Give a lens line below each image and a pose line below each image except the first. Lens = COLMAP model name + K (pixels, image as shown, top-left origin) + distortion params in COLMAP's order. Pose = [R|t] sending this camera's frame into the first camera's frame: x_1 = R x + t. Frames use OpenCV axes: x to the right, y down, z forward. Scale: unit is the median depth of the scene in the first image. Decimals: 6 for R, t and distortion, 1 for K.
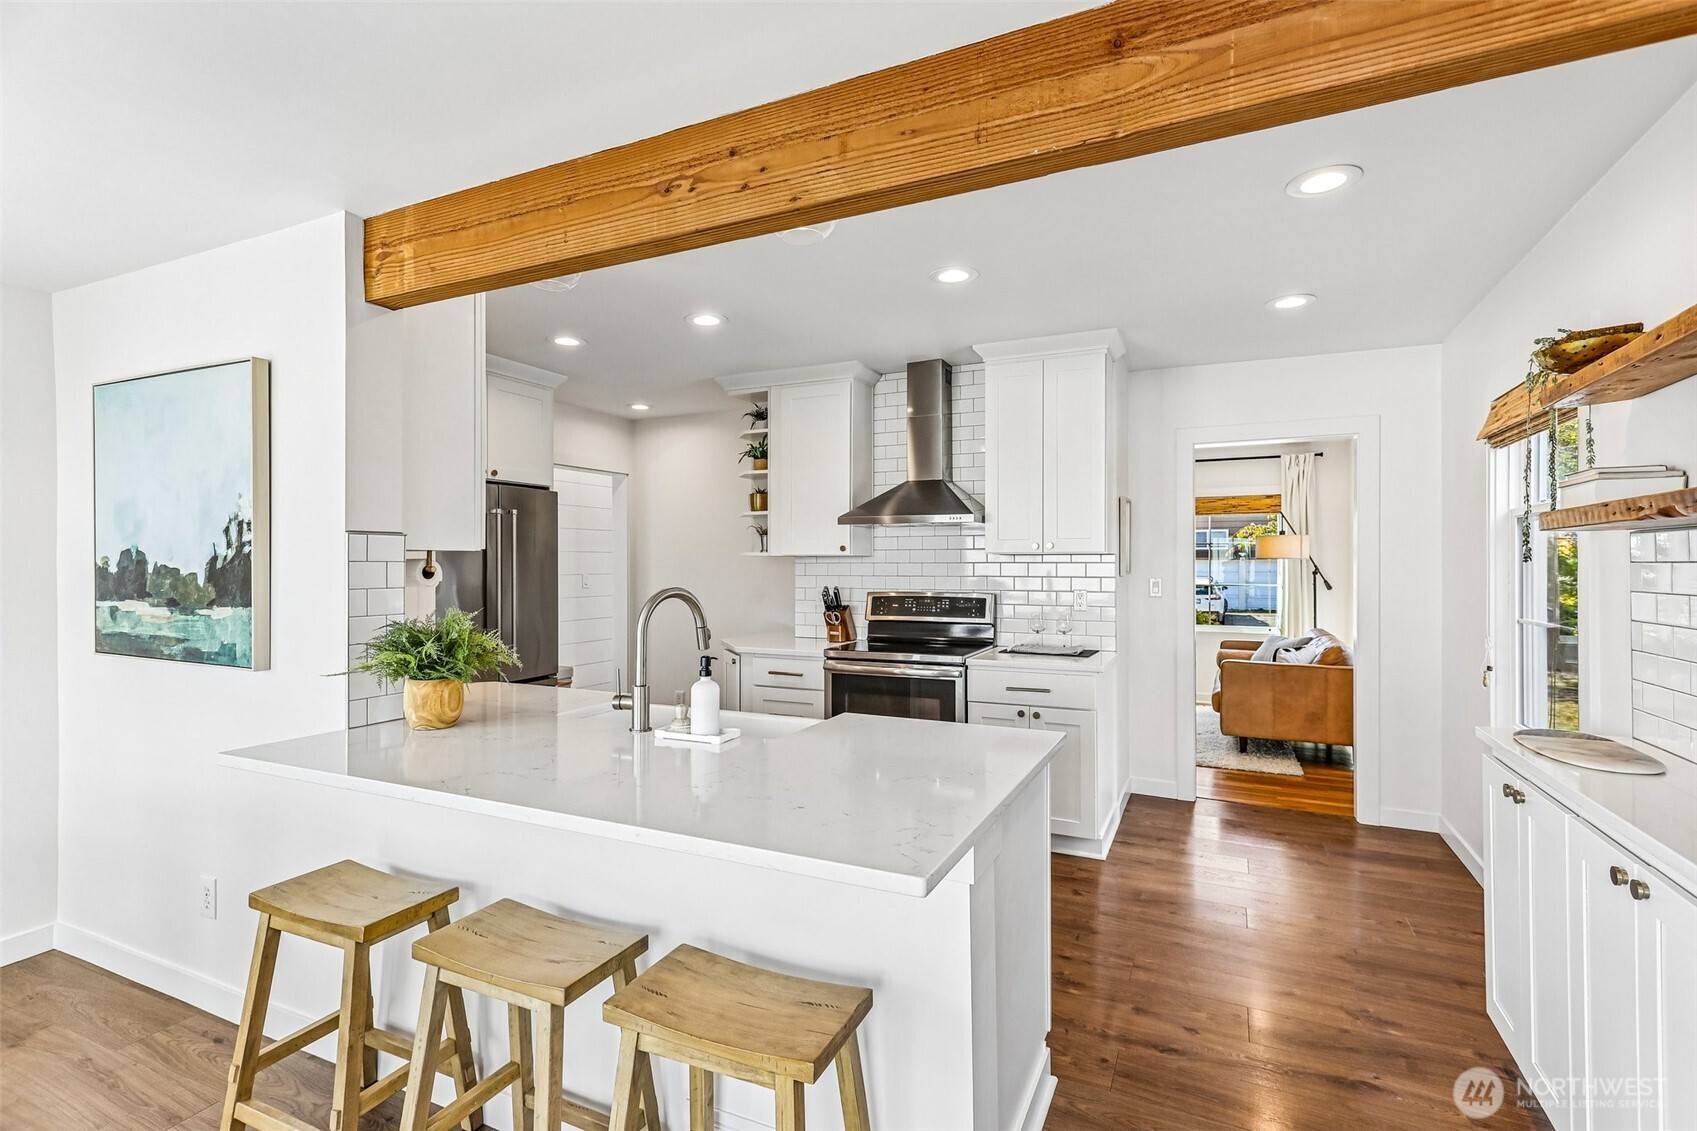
lens RADIAL K [[792.8, 0, 839.6], [0, 792.8, 564.2], [0, 0, 1]] dist [0.018089, 0.001787]
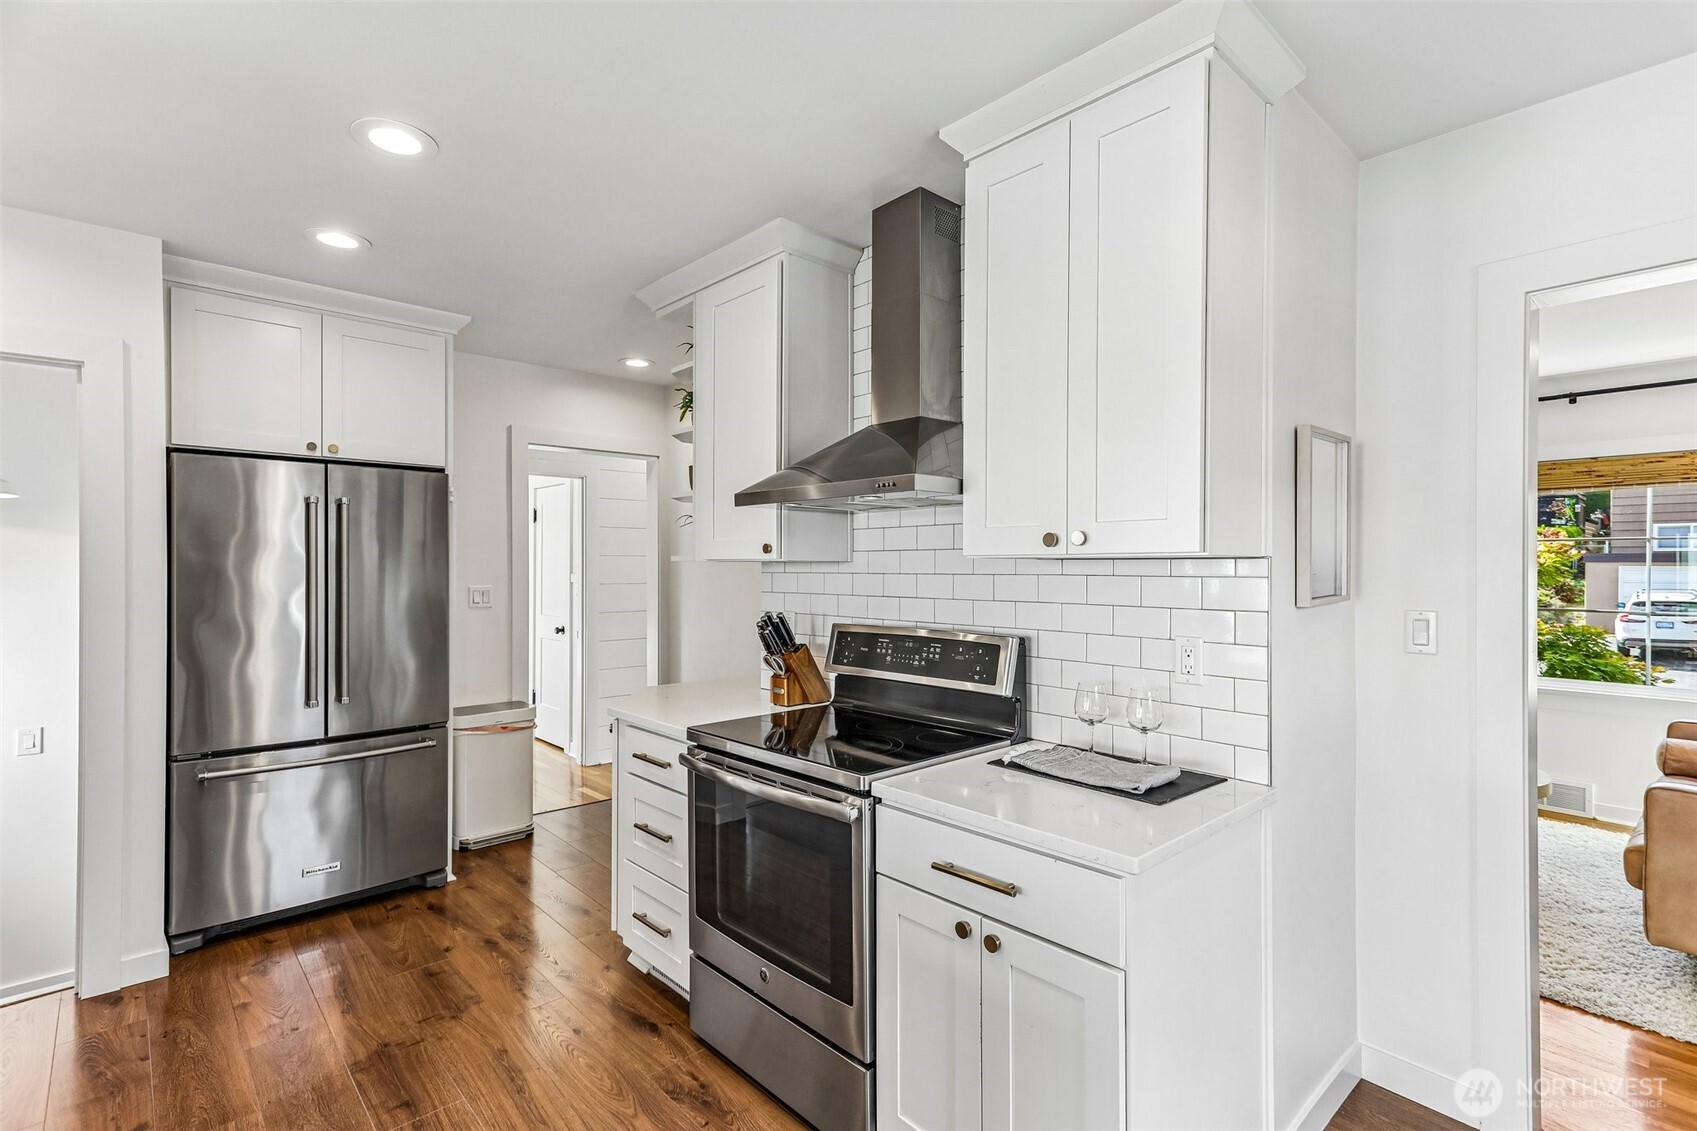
lens RADIAL K [[792.8, 0, 848.4], [0, 792.8, 570.4], [0, 0, 1]] dist [0.018089, 0.001787]
pose [[0.929368, 0.004418, -0.369128, 0.255915], [-0.003301, 0.999988, 0.003656, -0.005796], [0.369140, -0.002179, 0.929371, 0.449782]]
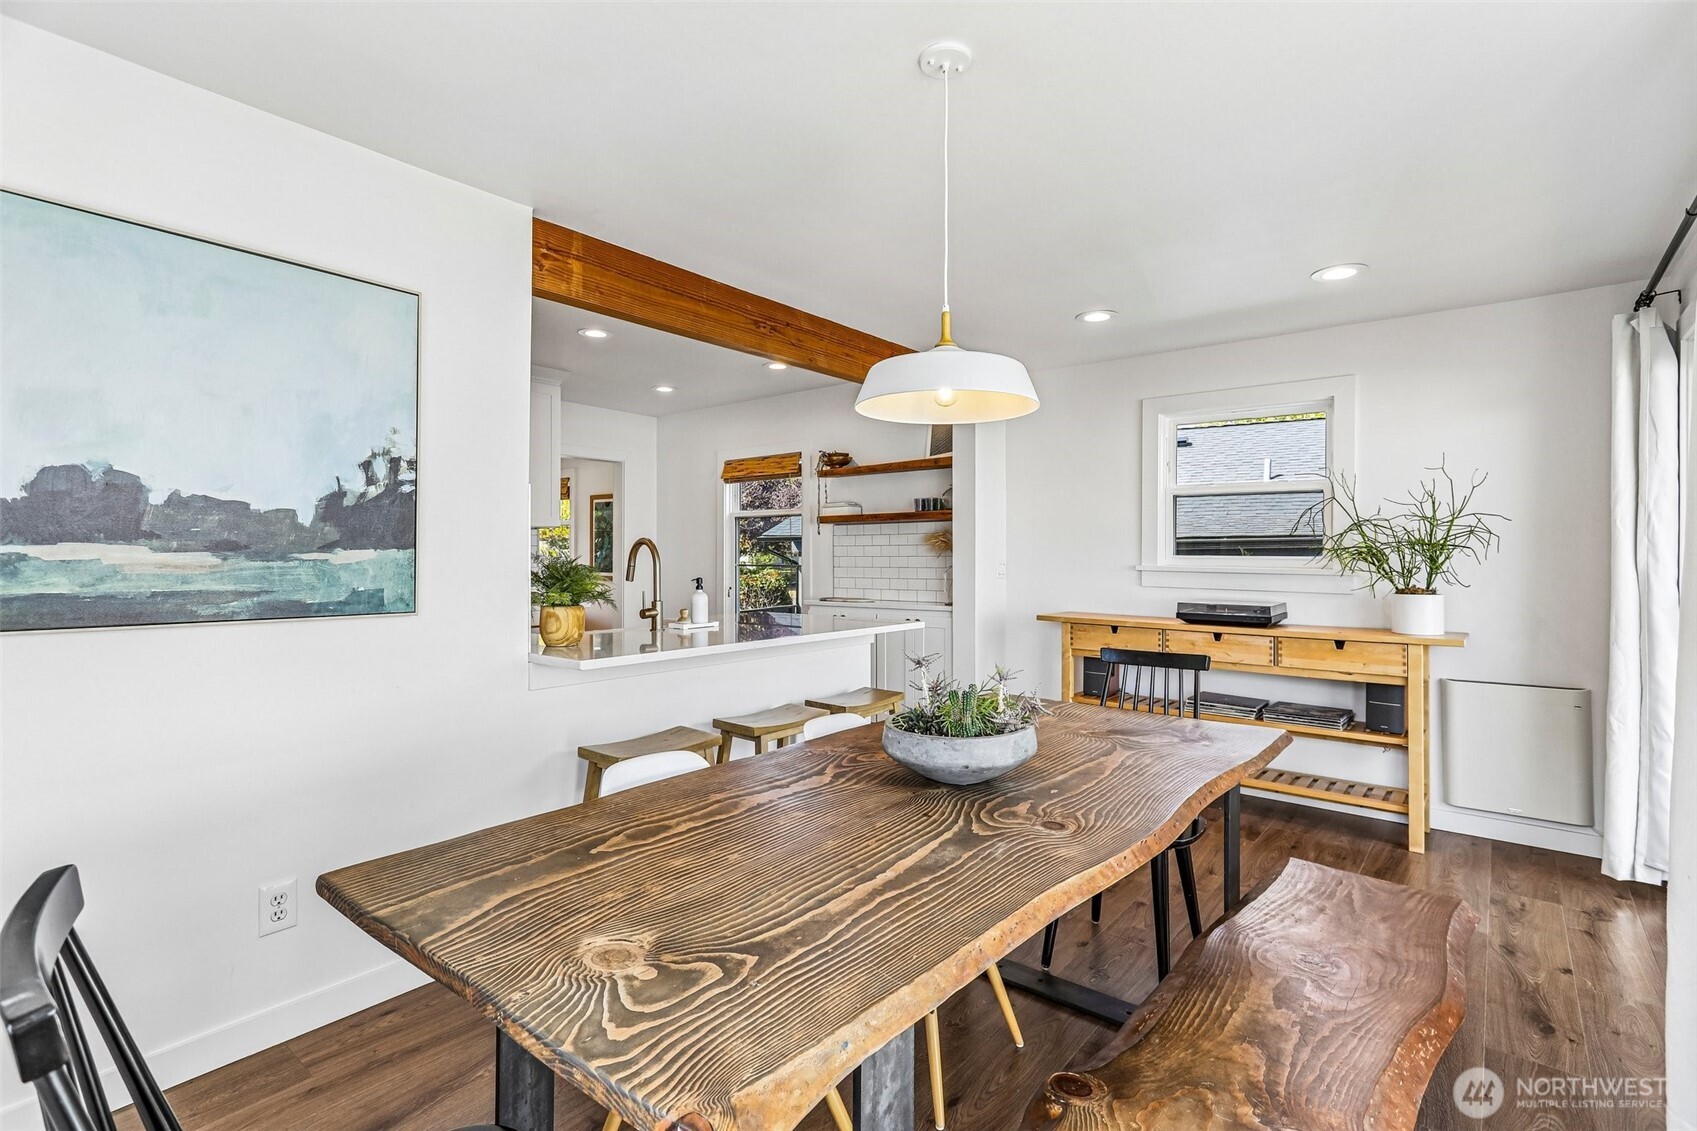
lens RADIAL K [[792.8, 0, 848.6], [0, 792.8, 551.7], [0, 0, 1]] dist [0.018089, 0.001787]
pose [[0.239969, 0.004631, 0.970769, -2.064378], [-0.003026, 0.999987, -0.004022, 0.079000], [-0.970776, -0.001973, 0.239980, 0.346110]]
